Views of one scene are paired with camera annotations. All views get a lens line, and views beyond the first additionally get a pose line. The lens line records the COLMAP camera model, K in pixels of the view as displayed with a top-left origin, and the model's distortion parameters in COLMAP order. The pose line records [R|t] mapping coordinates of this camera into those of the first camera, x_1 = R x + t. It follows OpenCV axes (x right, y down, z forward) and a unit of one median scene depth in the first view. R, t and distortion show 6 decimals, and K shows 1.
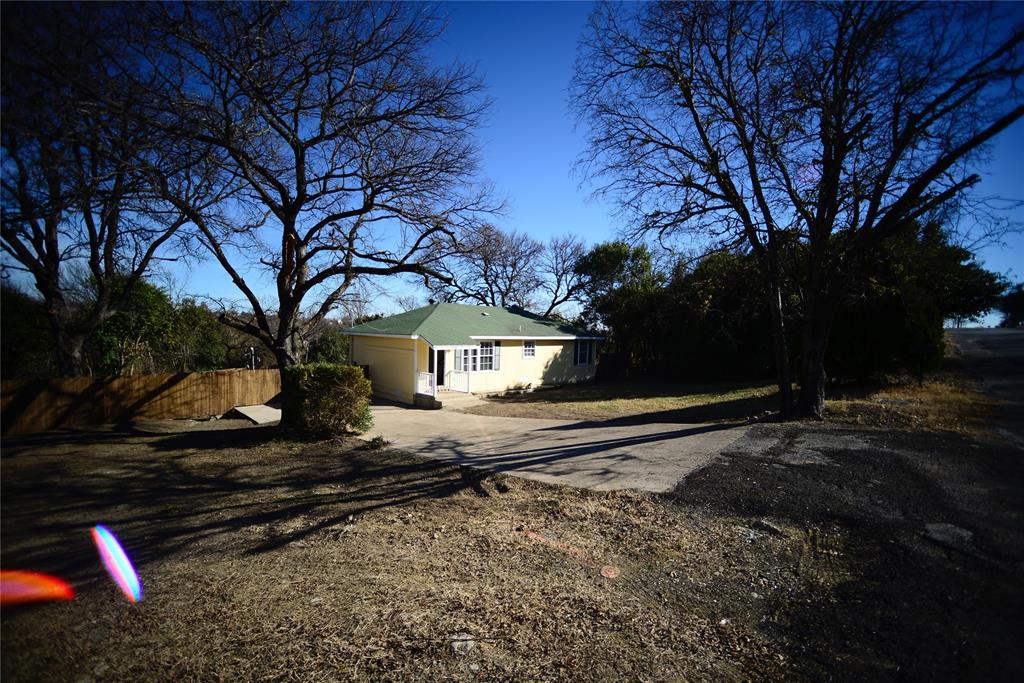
lens RADIAL K [[403.4, 0, 512.0], [0, 403.4, 341.5], [0, 0, 1]] dist [-0.071129, 0.029868]
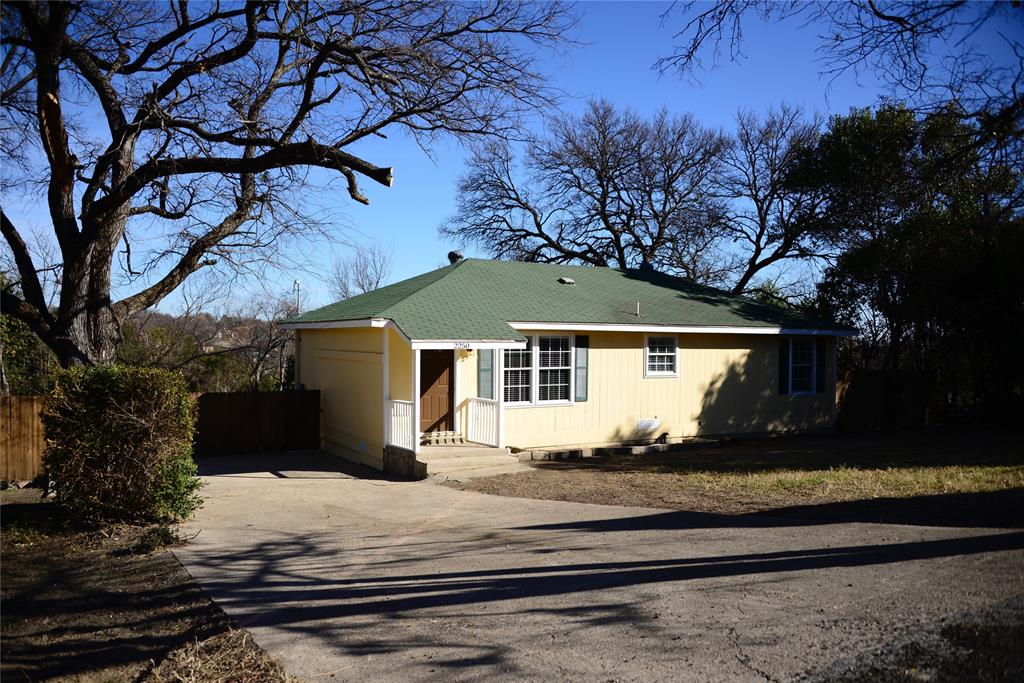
lens RADIAL K [[785.1, 0, 512.0], [0, 785.1, 341.5], [0, 0, 1]] dist [-0.039724, -0.003516]
pose [[0.964084, -0.015101, -0.265167, 0.122751], [0.006301, 0.999402, -0.034005, 0.034616], [0.265522, 0.031113, 0.963603, 0.135432]]
